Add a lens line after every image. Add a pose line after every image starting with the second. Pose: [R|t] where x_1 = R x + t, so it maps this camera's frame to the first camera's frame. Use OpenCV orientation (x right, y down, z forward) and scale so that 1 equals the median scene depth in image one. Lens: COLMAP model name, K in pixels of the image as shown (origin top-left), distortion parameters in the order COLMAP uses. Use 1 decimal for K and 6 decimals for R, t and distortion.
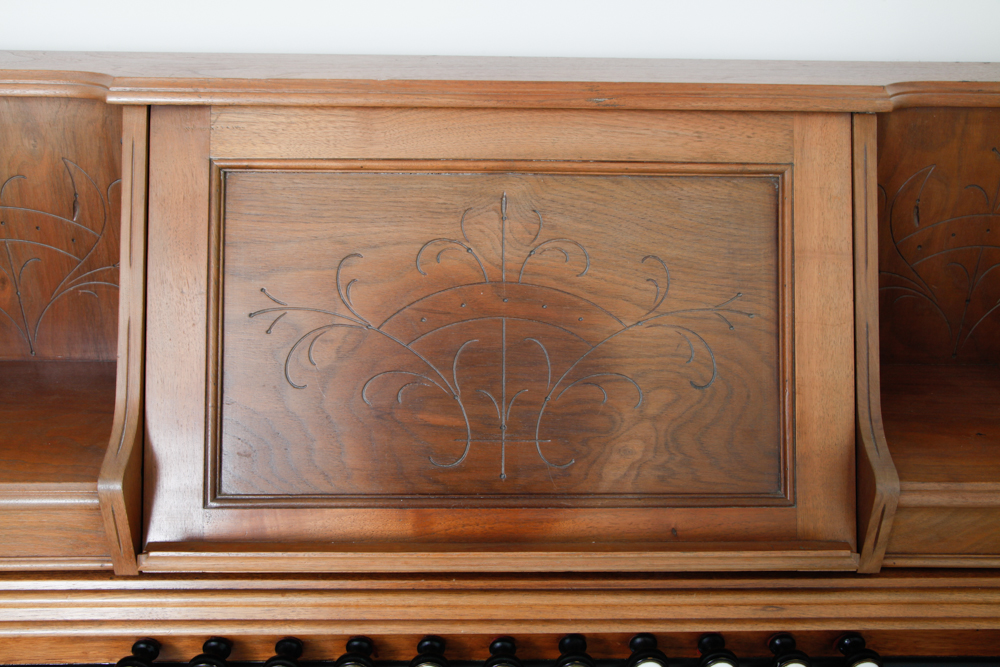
lens RADIAL K [[914.3, 0, 500.0], [0, 914.3, 333.5], [0, 0, 1]] dist [-0.048732, 0.085907]
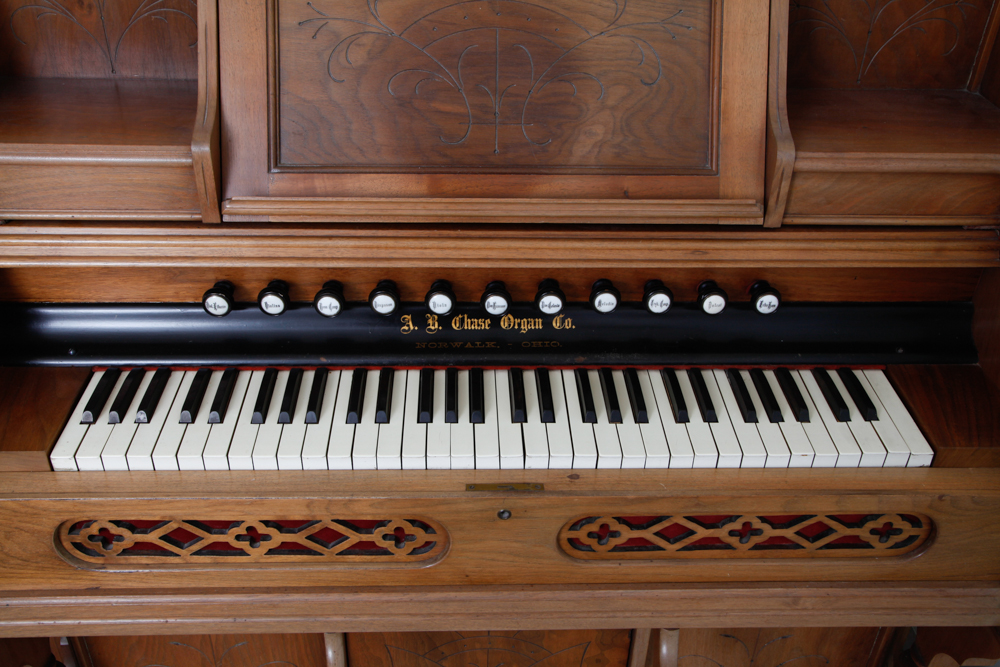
lens RADIAL K [[950.2, 0, 497.7], [0, 950.2, 335.3], [0, 0, 1]] dist [-0.025382, 0.077913]
pose [[0.999851, 0.000651, 0.017245, -0.018248], [-0.002855, 0.991757, 0.128099, 0.243707], [-0.017020, -0.128129, 0.991611, -0.384541]]
